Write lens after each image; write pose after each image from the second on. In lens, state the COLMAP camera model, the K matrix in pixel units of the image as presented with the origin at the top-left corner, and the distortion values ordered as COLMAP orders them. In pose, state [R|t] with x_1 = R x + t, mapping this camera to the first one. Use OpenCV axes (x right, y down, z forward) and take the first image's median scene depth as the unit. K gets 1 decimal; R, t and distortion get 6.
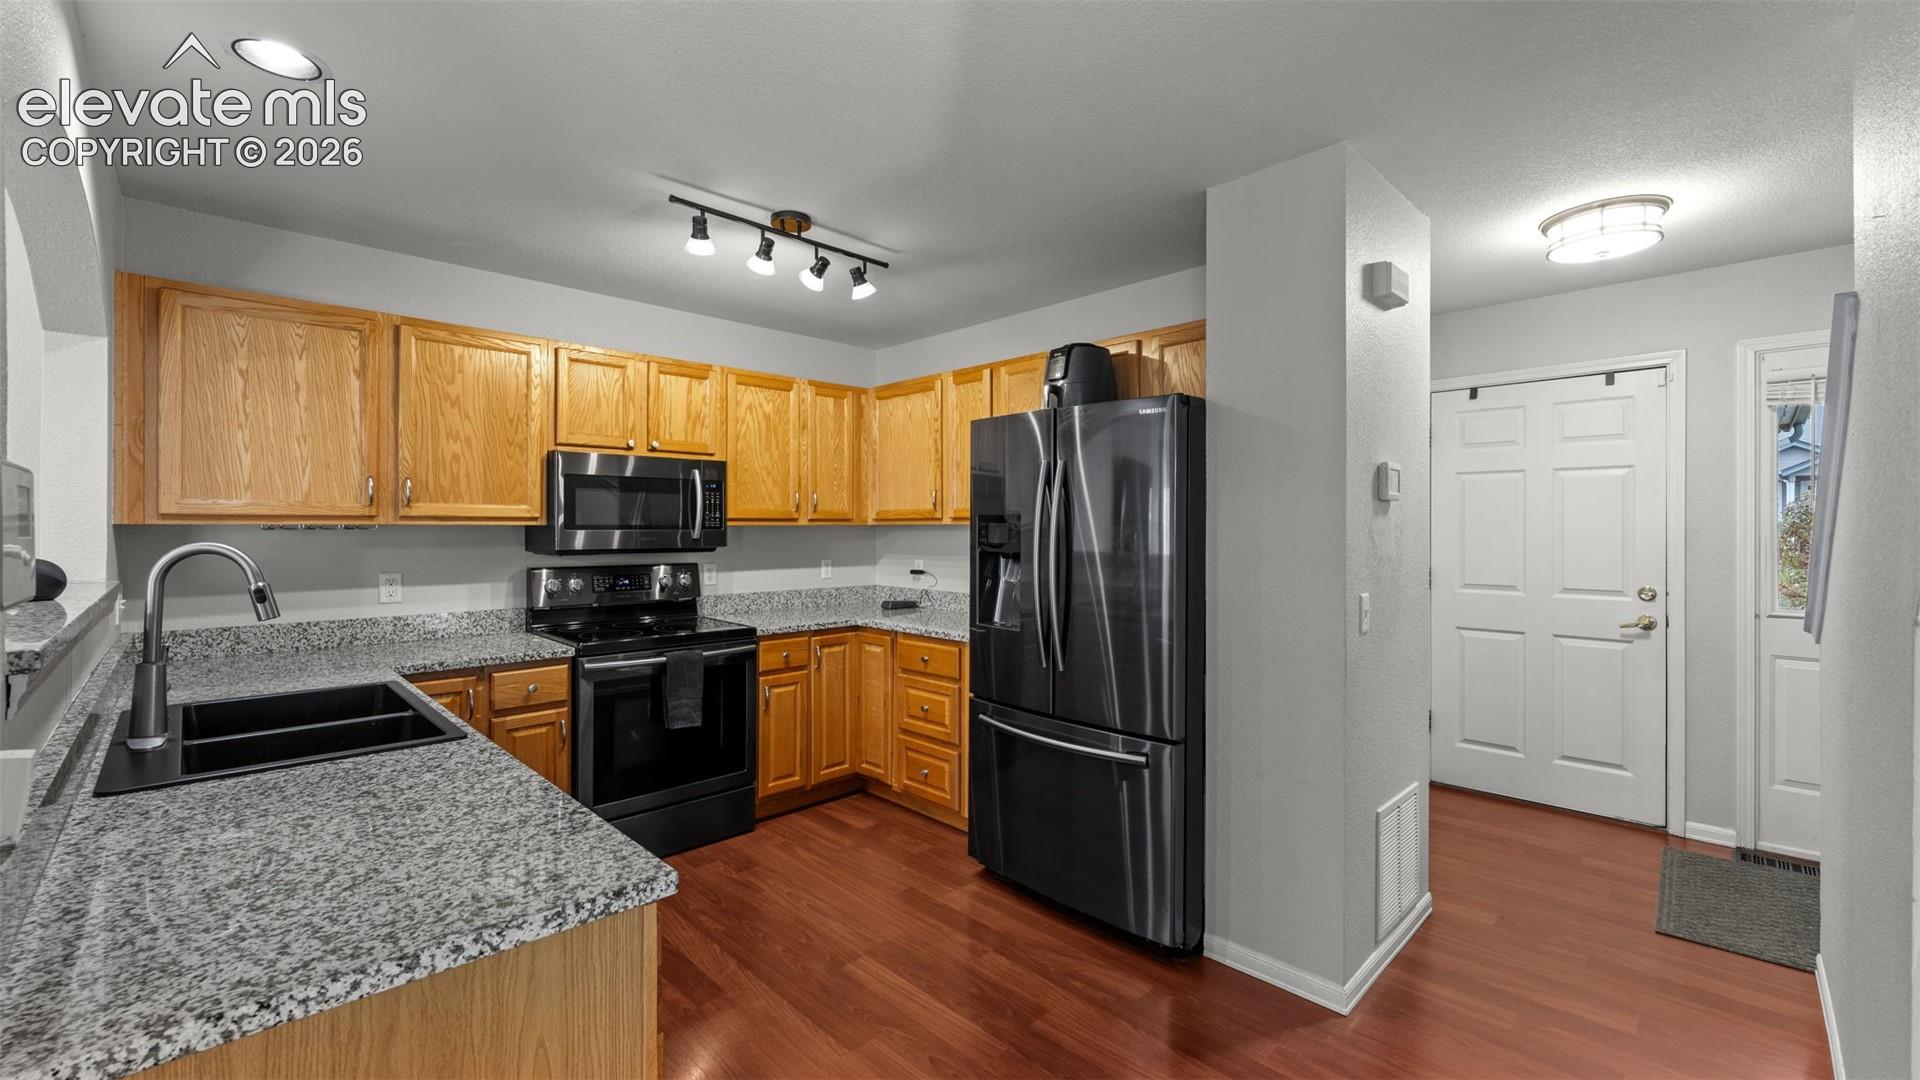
lens RADIAL K [[788.8, 0, 951.0], [0, 788.8, 531.5], [0, 0, 1]] dist [-0.002315, 0.000252]
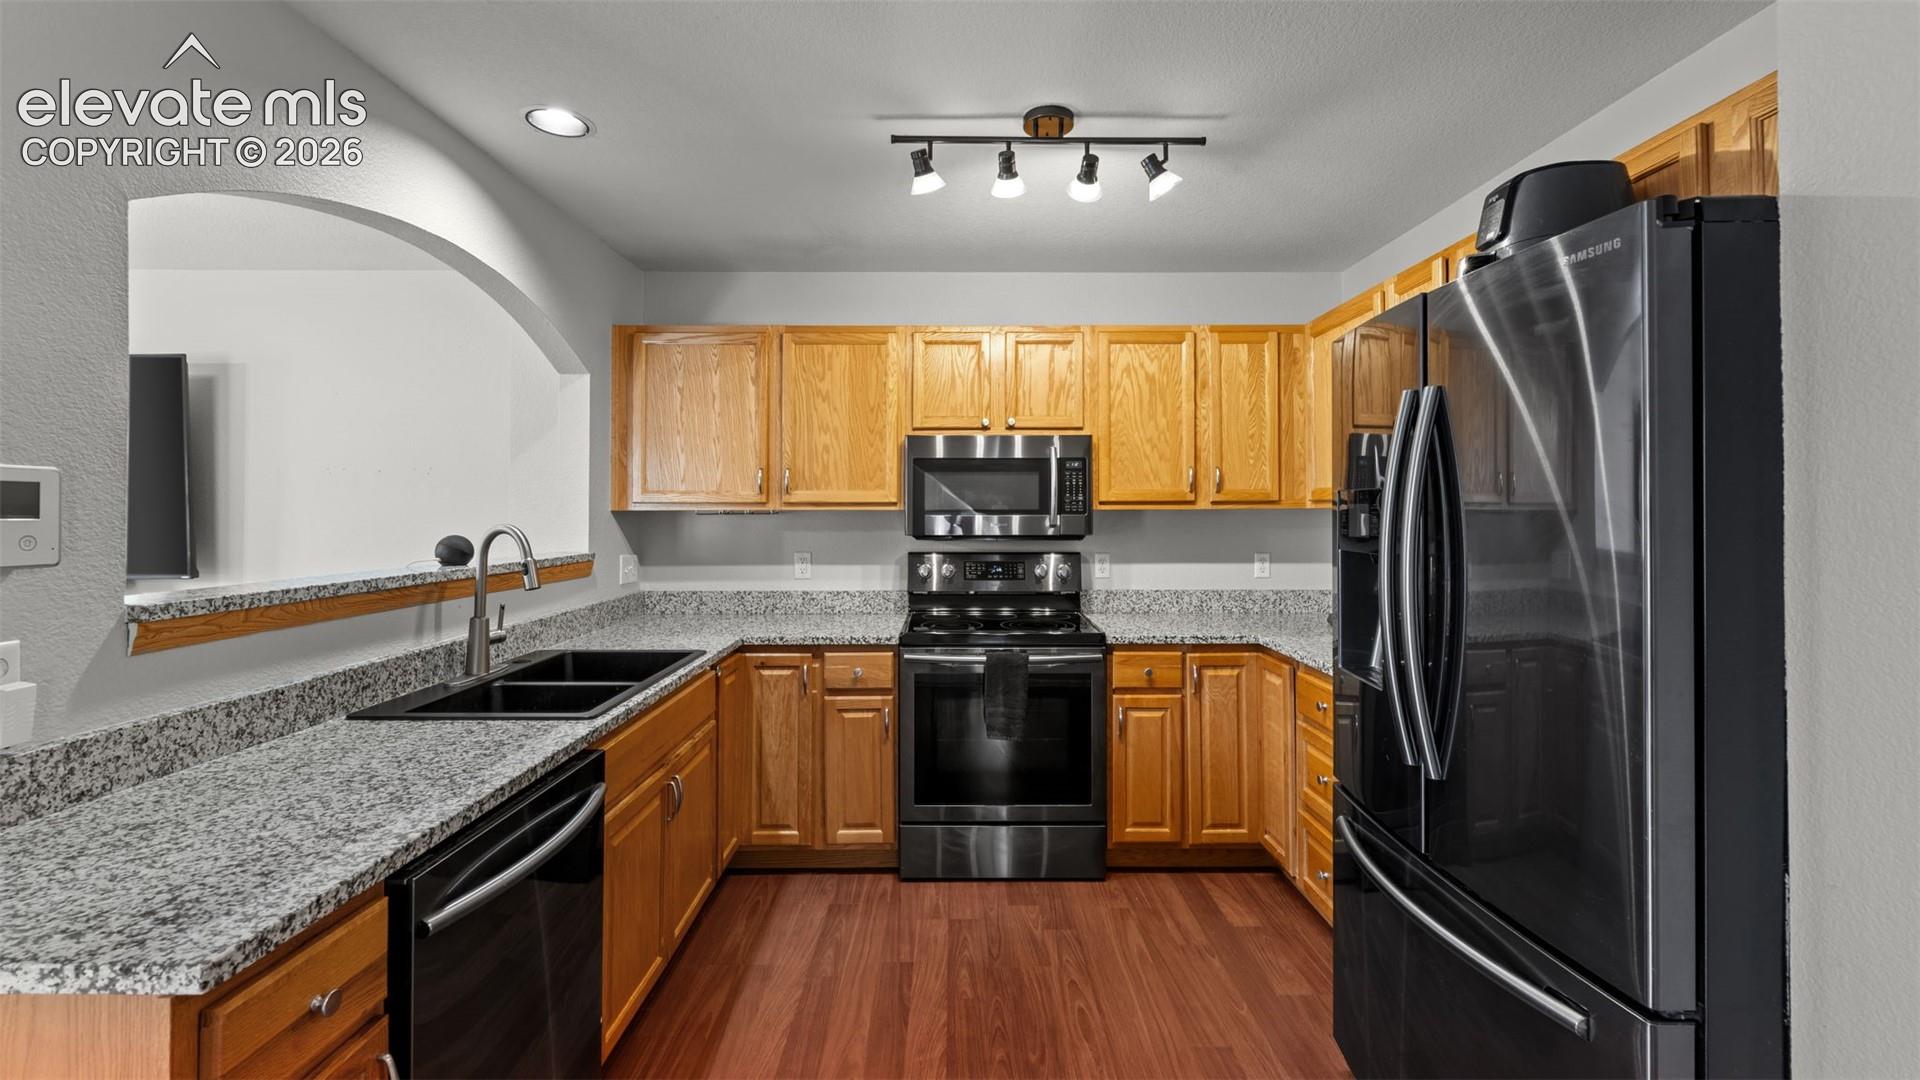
lens RADIAL K [[788.8, 0, 956.4], [0, 788.8, 504.3], [0, 0, 1]] dist [-0.002315, 0.000252]
pose [[0.716155, -0.009009, -0.697884, 0.244834], [-0.002358, 0.999880, -0.015327, -0.000239], [0.697938, 0.012622, 0.716047, 0.335739]]
